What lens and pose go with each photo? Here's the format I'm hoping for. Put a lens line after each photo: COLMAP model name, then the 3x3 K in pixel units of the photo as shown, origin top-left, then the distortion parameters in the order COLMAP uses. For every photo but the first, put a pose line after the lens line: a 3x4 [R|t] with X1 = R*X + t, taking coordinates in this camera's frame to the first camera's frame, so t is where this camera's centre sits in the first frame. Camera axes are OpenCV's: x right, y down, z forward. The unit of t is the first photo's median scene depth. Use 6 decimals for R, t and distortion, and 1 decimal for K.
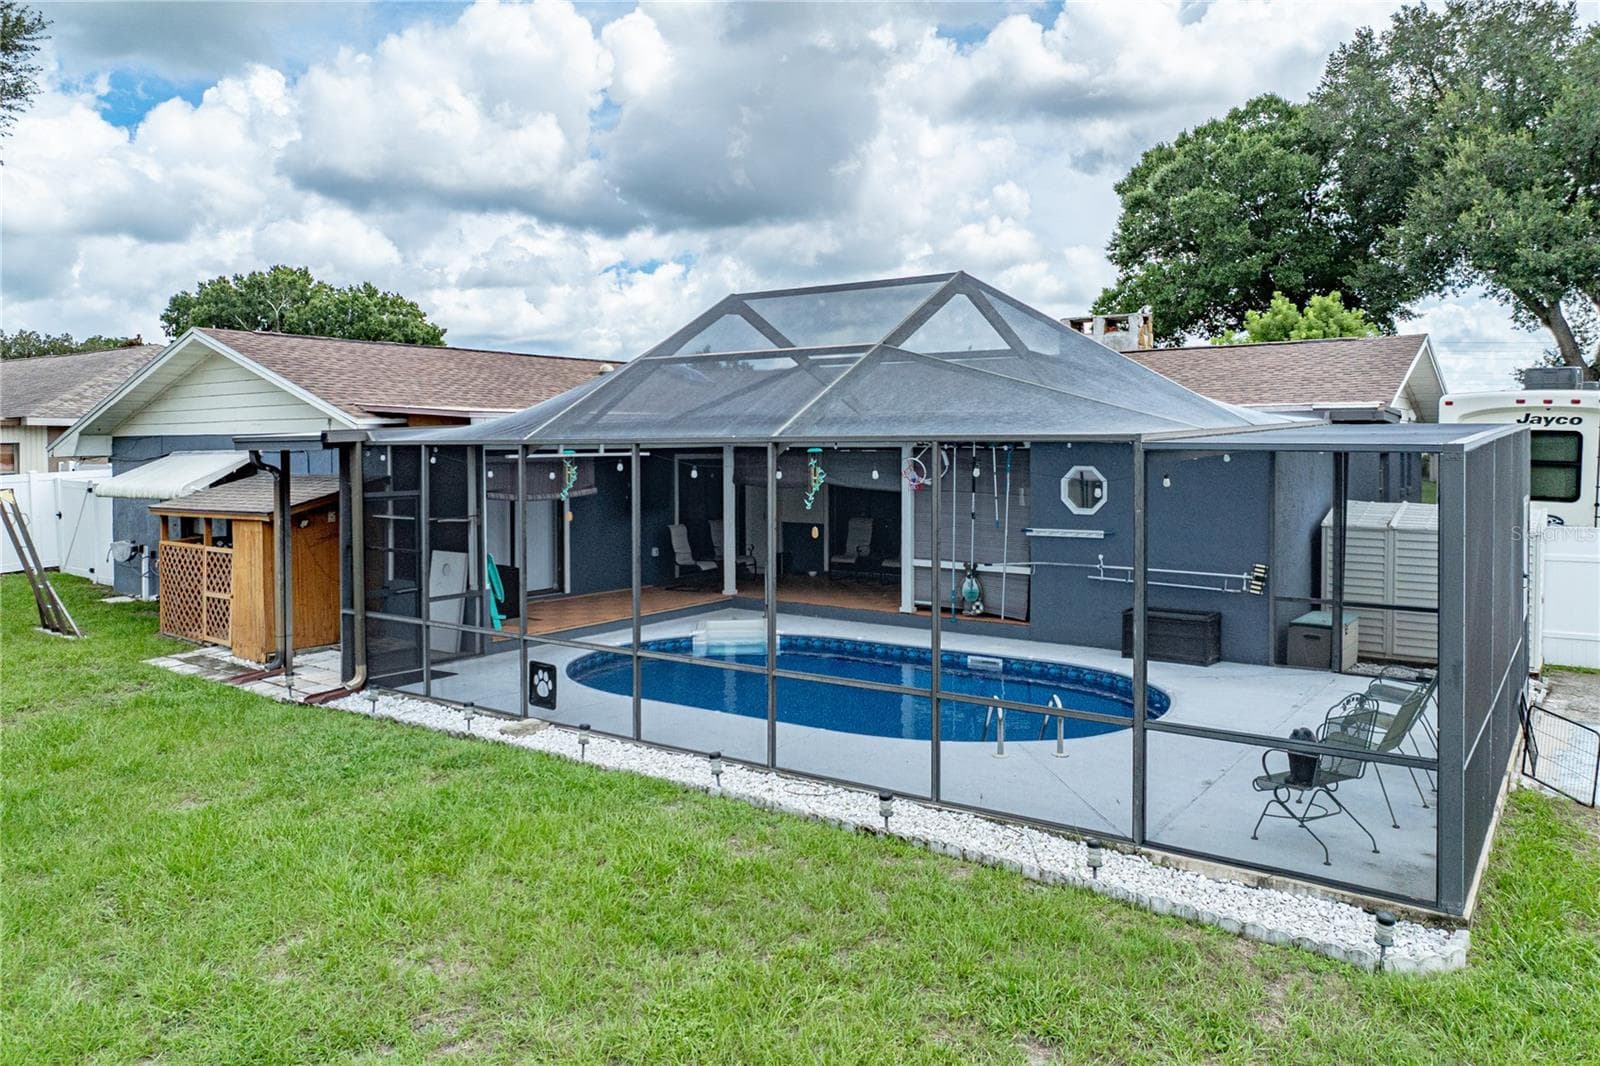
lens RADIAL K [[1148.7, 0, 790.0], [0, 1148.7, 462.2], [0, 0, 1]] dist [-0.016829, -0.004475]
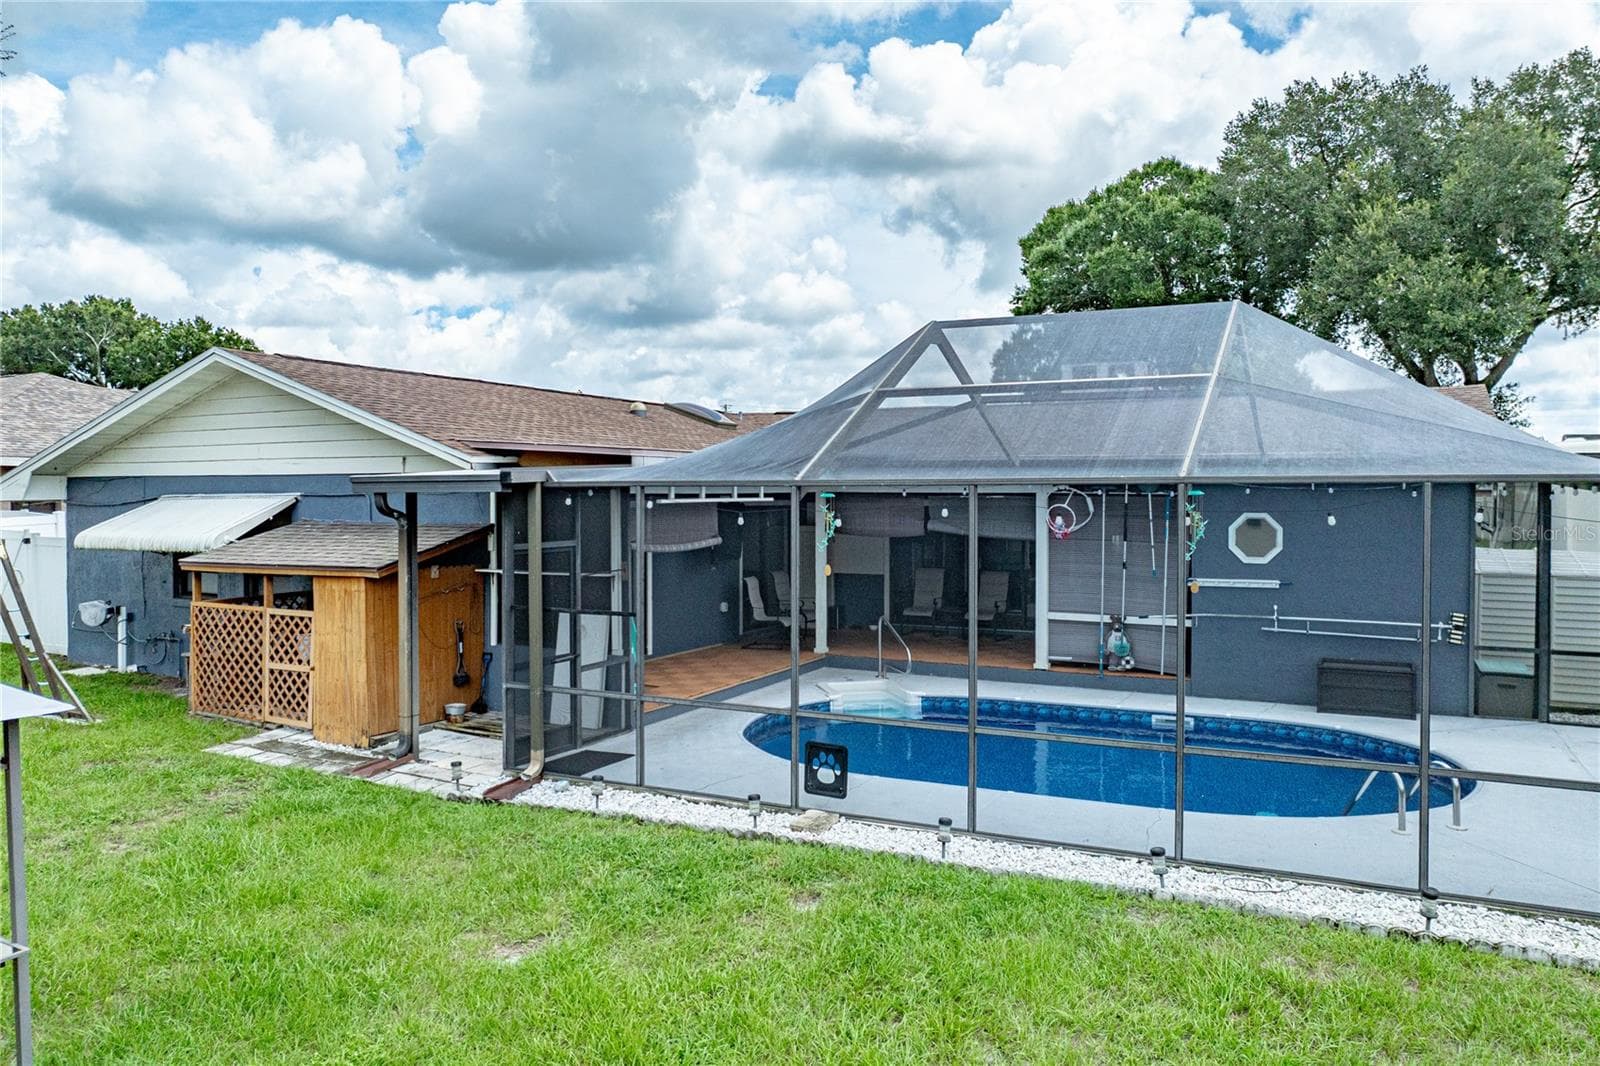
lens RADIAL K [[1139.4, 0, 799.9], [0, 1139.4, 504.2], [0, 0, 1]] dist [-0.029918, 0.015482]
pose [[0.986111, 0.002539, 0.166068, -0.257094], [-0.001611, 0.999982, -0.005727, 0.001928], [-0.166080, 0.005380, 0.986098, 0.118444]]
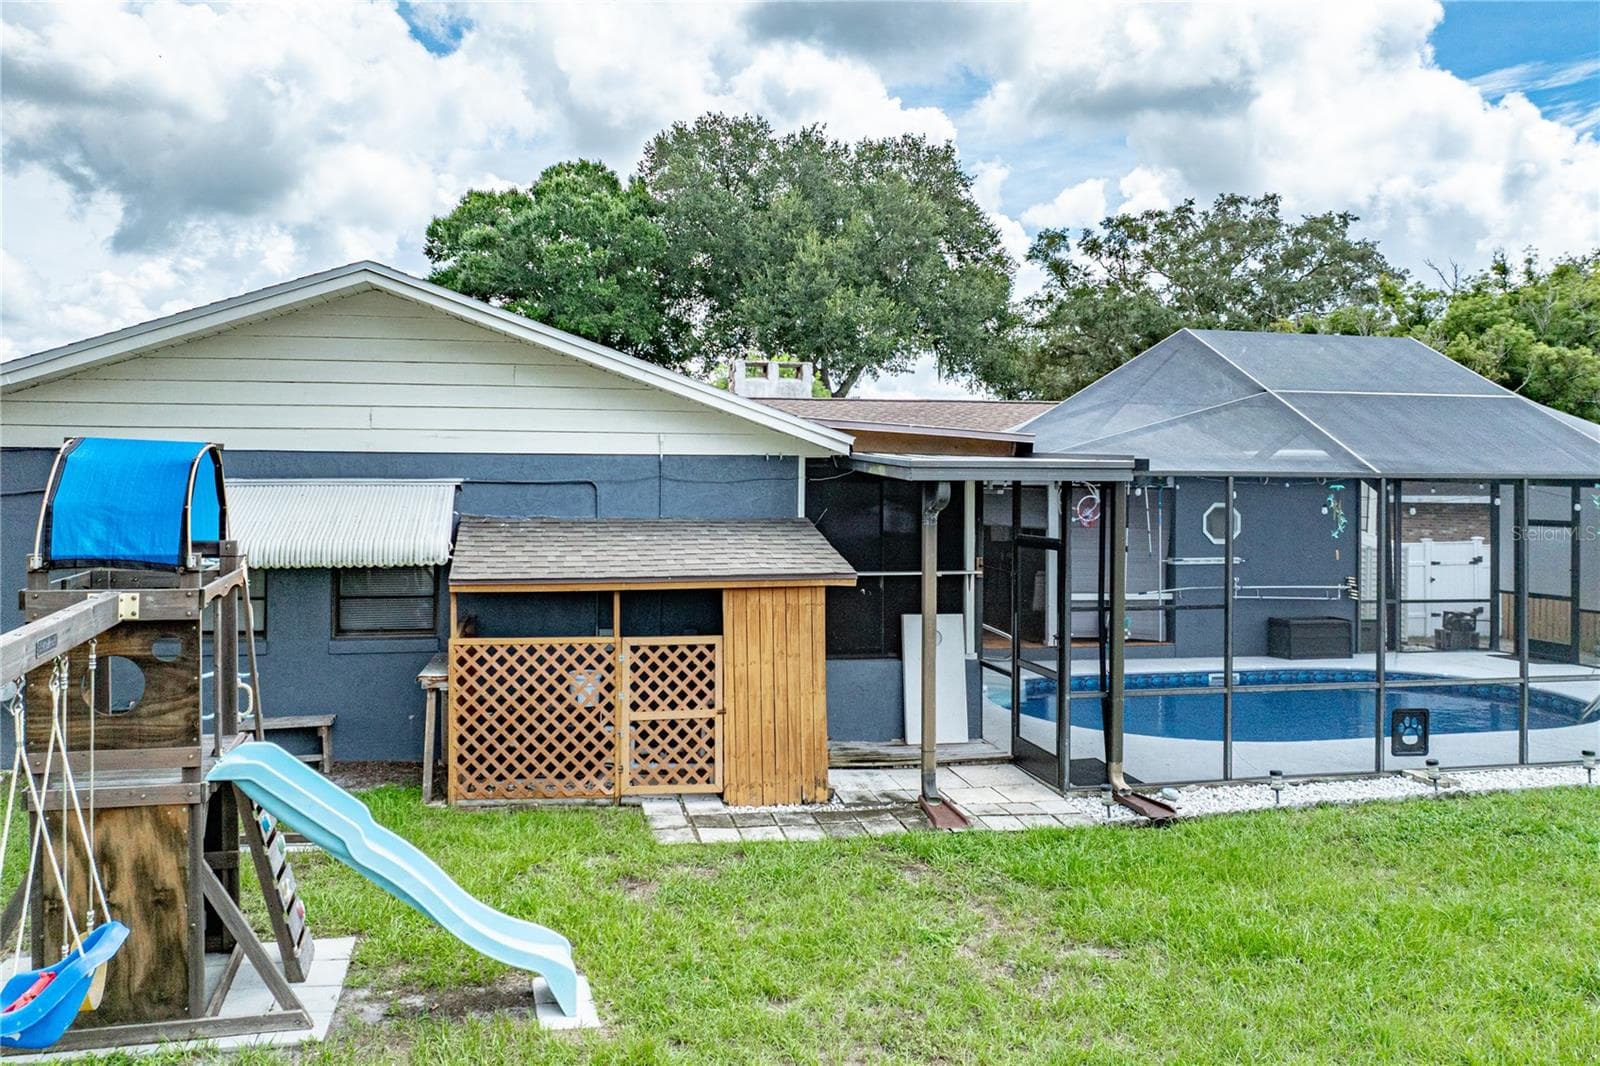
lens RADIAL K [[1163.3, 0, 744.8], [0, 1163.3, 480.4], [0, 0, 1]] dist [0.006697, 0.002395]
pose [[0.669184, 0.013995, 0.742965, -0.894740], [0.002381, 0.999777, -0.020977, 0.003419], [-0.743093, 0.015806, 0.669002, 0.521861]]
